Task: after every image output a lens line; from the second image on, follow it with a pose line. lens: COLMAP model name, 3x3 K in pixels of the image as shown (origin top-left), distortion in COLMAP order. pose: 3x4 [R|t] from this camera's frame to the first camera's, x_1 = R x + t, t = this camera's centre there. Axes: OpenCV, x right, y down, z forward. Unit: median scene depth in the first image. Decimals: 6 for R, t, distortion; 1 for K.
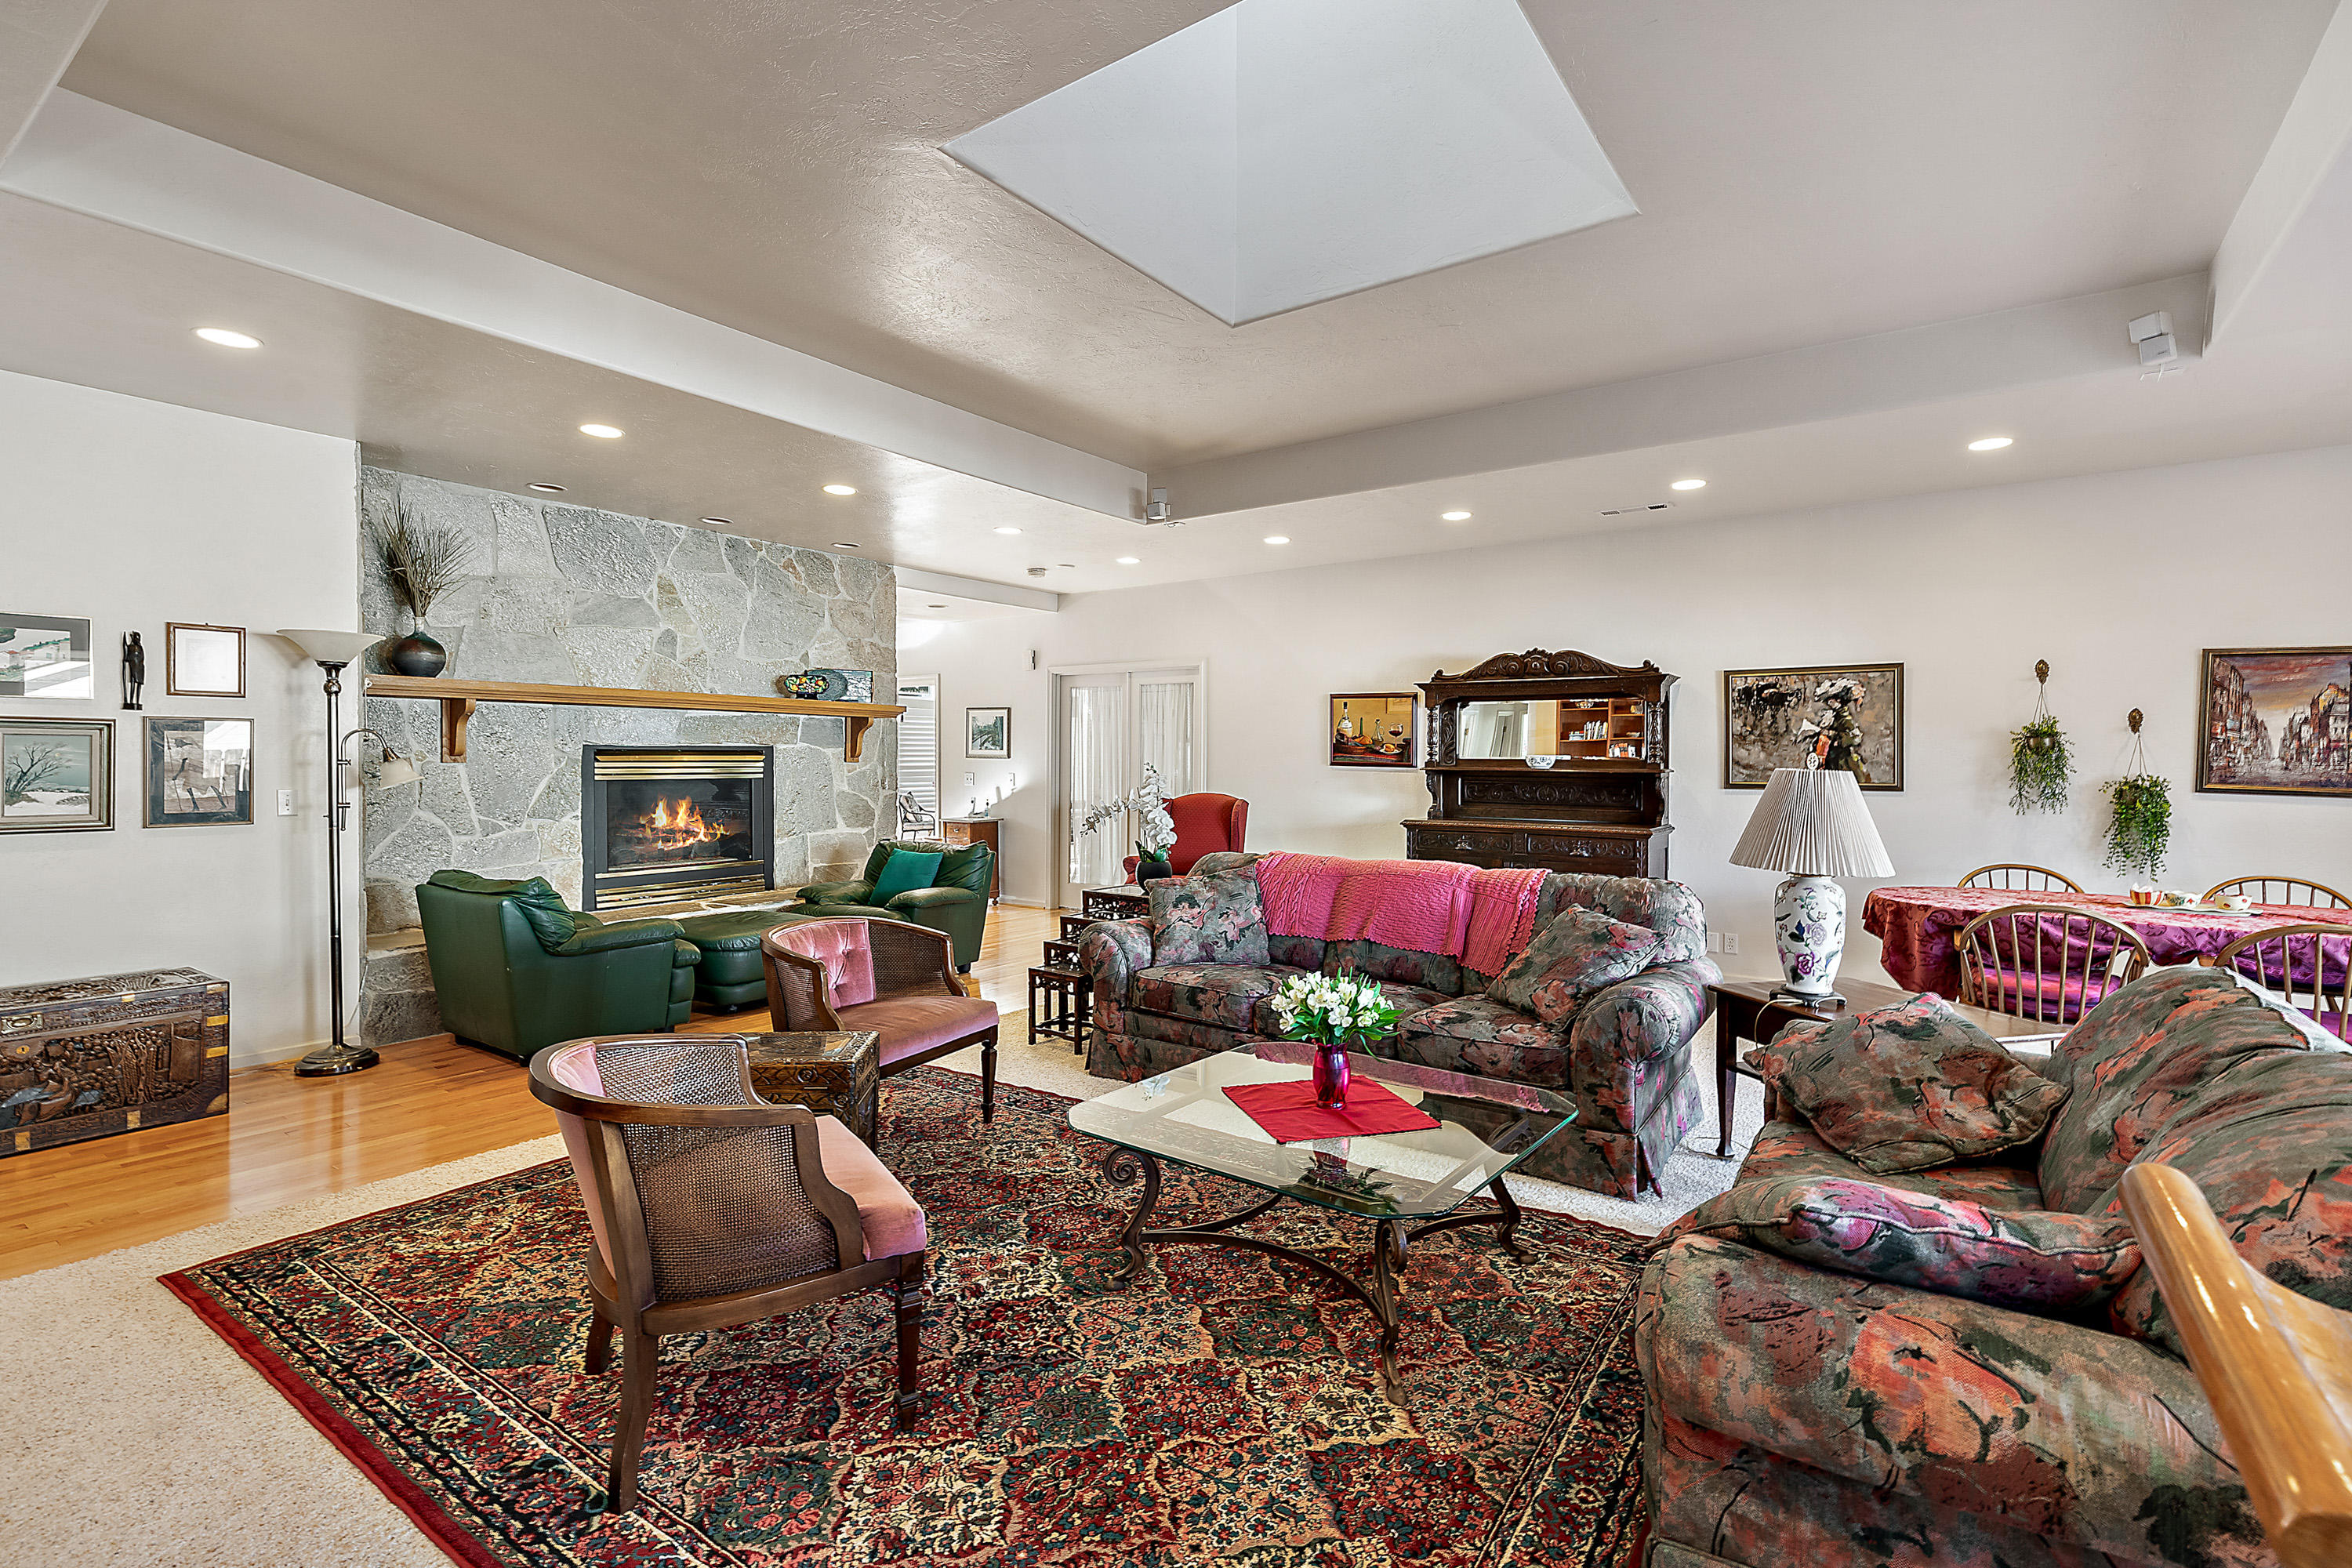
lens RADIAL K [[1081.1, 0, 1185.2], [0, 1081.1, 781.4], [0, 0, 1]] dist [0.006589, -0.001283]
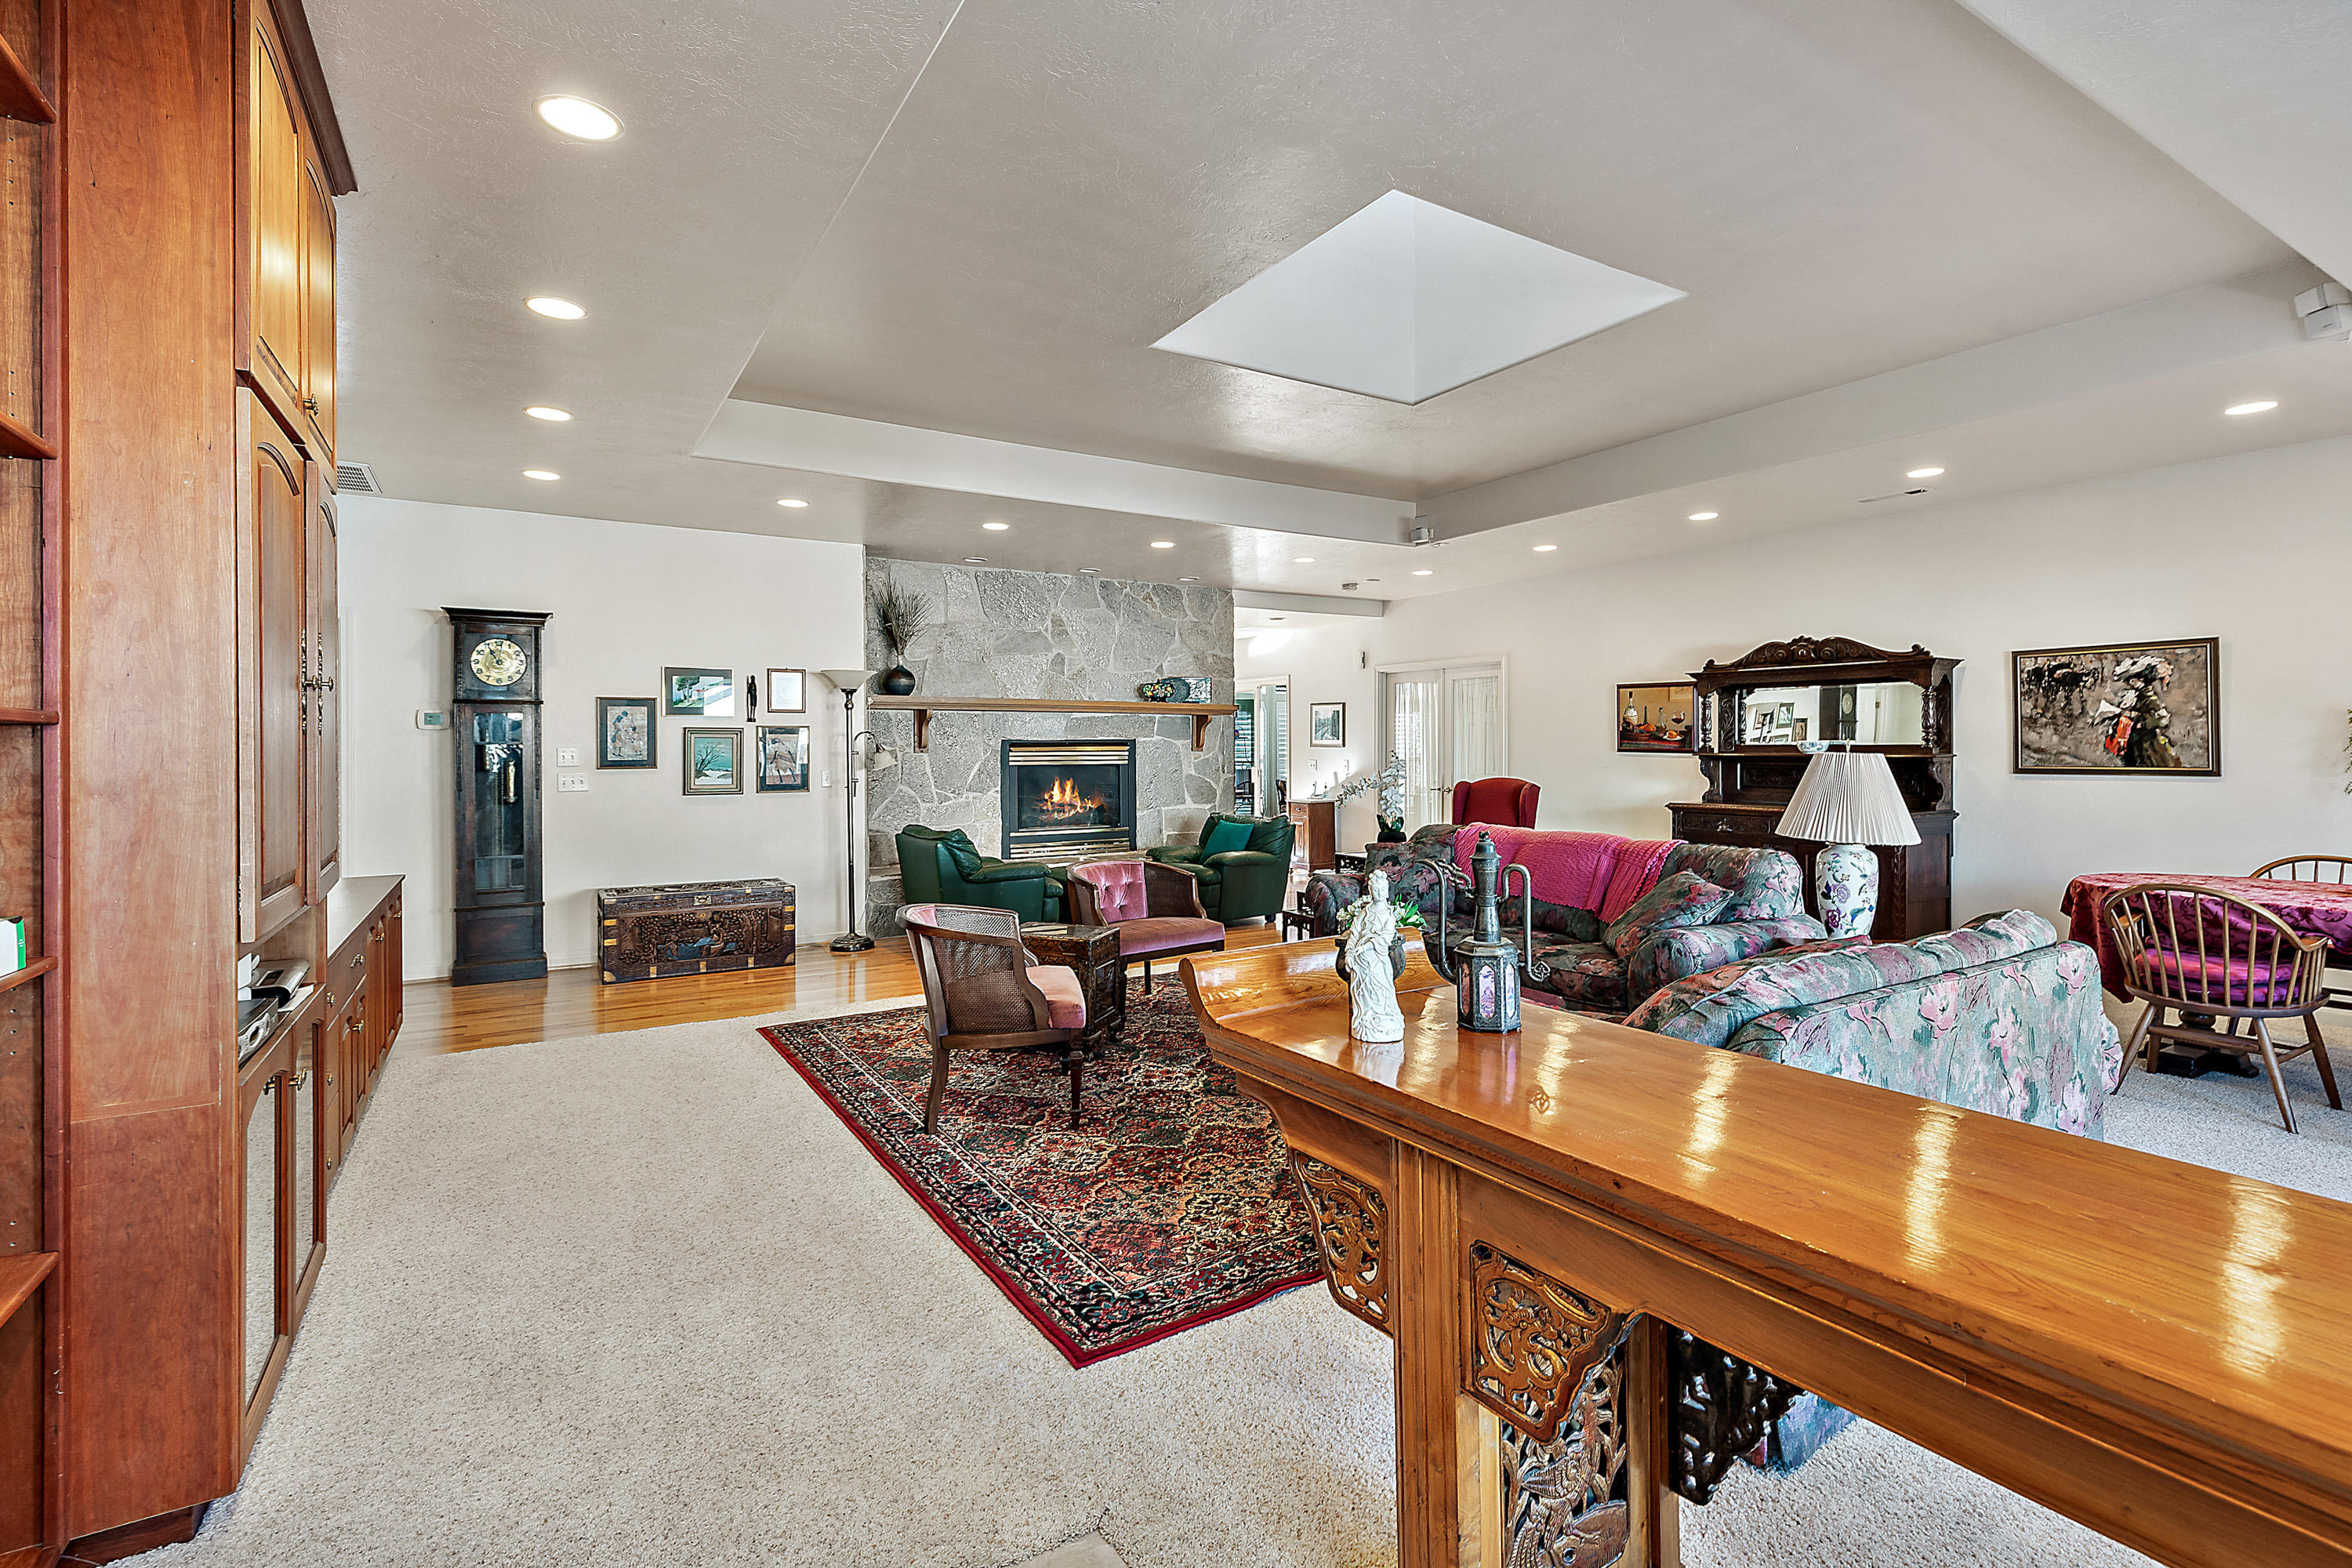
lens RADIAL K [[1081.1, 0, 1179.2], [0, 1081.1, 774.3], [0, 0, 1]] dist [0.006589, -0.001283]
pose [[0.919129, 0.002844, -0.393946, 0.214233], [-0.001342, 0.999991, 0.004088, 0.004826], [0.393954, -0.003229, 0.919125, -0.198911]]
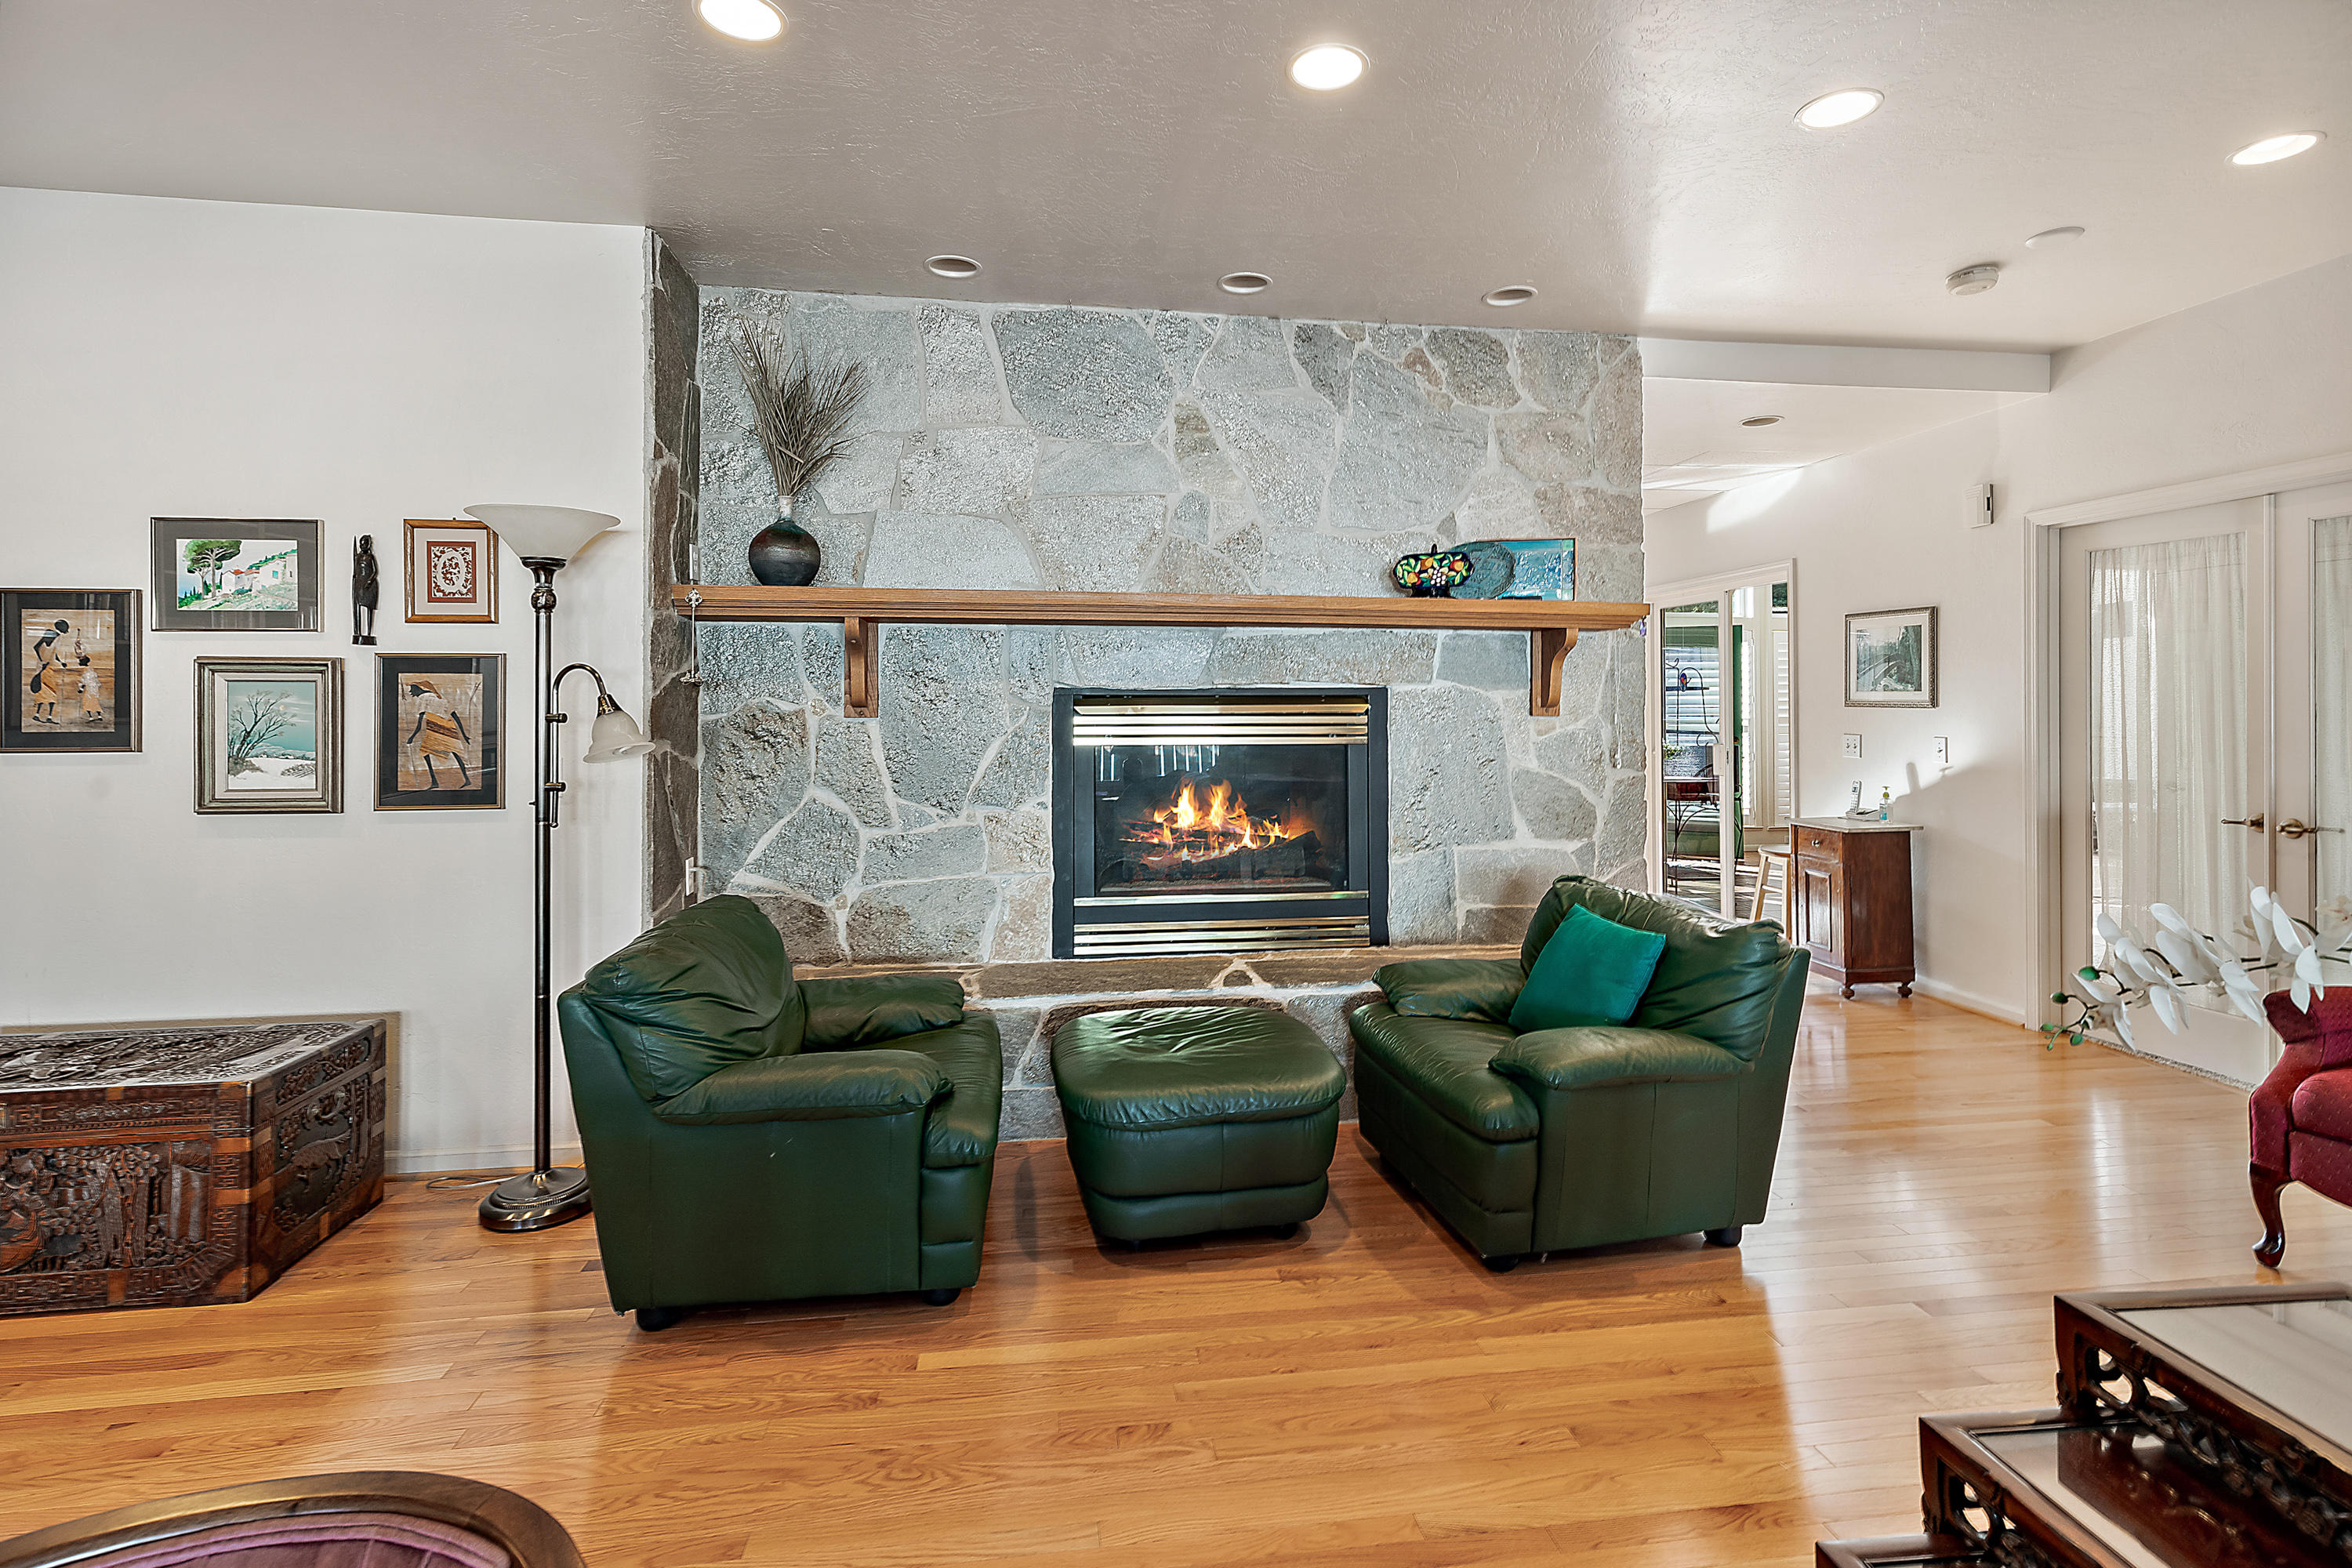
lens RADIAL K [[1081.1, 0, 1188.6], [0, 1081.1, 703.4], [0, 0, 1]] dist [0.006589, -0.001283]
pose [[0.687307, -0.011218, -0.726280, -0.056801], [-0.010967, 0.999607, -0.025818, -0.010797], [0.726284, 0.025710, 0.686913, 0.670044]]
